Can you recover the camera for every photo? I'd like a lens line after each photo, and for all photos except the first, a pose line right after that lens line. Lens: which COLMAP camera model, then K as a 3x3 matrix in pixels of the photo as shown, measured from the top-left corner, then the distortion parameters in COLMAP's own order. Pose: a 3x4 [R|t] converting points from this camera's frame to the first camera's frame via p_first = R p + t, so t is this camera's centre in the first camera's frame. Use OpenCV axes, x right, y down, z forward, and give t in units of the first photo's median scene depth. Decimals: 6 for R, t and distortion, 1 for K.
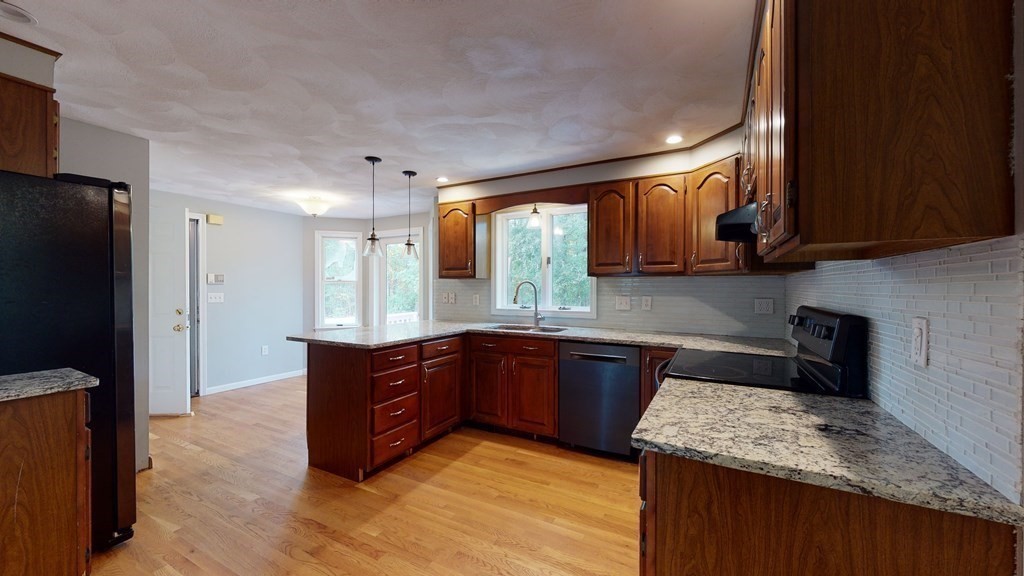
lens RADIAL K [[376.4, 0, 511.8], [0, 376.4, 289.7], [0, 0, 1]] dist [0.001085, 0.000132]
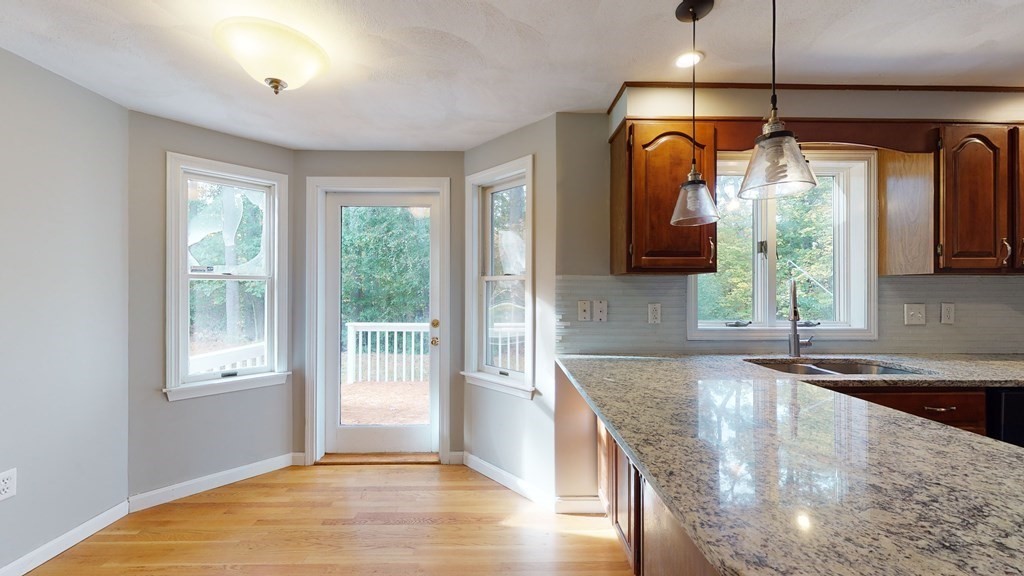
lens RADIAL K [[376.4, 0, 511.8], [0, 376.4, 289.7], [0, 0, 1]] dist [0.001085, 0.000132]
pose [[0.873215, 0.000411, 0.487336, -0.661773], [0.002747, 0.999980, -0.005764, -0.006267], [-0.487328, 0.006372, 0.873196, 0.769812]]
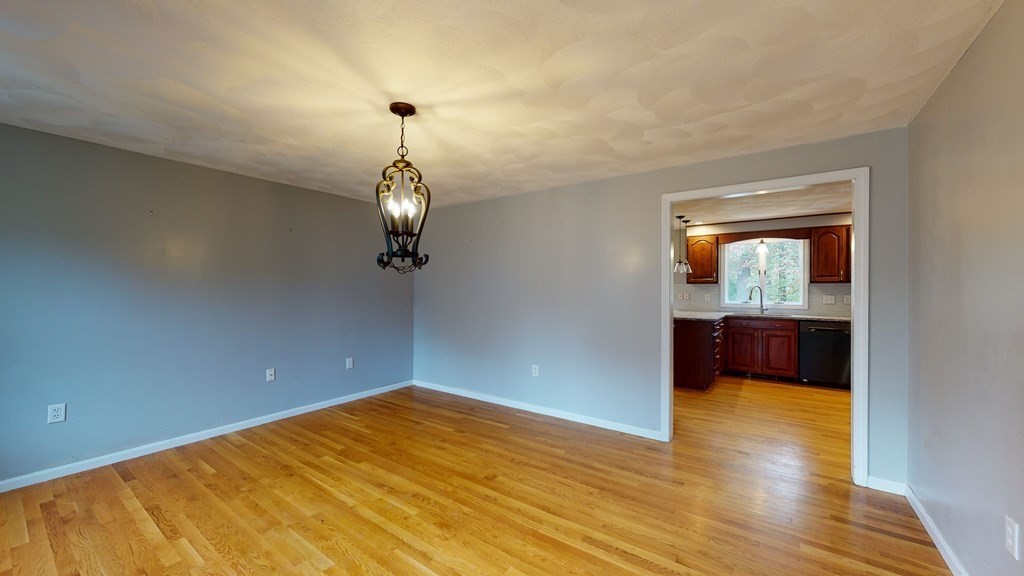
lens RADIAL K [[376.4, 0, 511.8], [0, 376.4, 289.7], [0, 0, 1]] dist [0.001085, 0.000132]
pose [[0.991890, 0.003757, -0.127044, -0.853580], [-0.004632, 0.999968, -0.006596, 0.010500], [0.127015, 0.007131, 0.991875, -0.779219]]
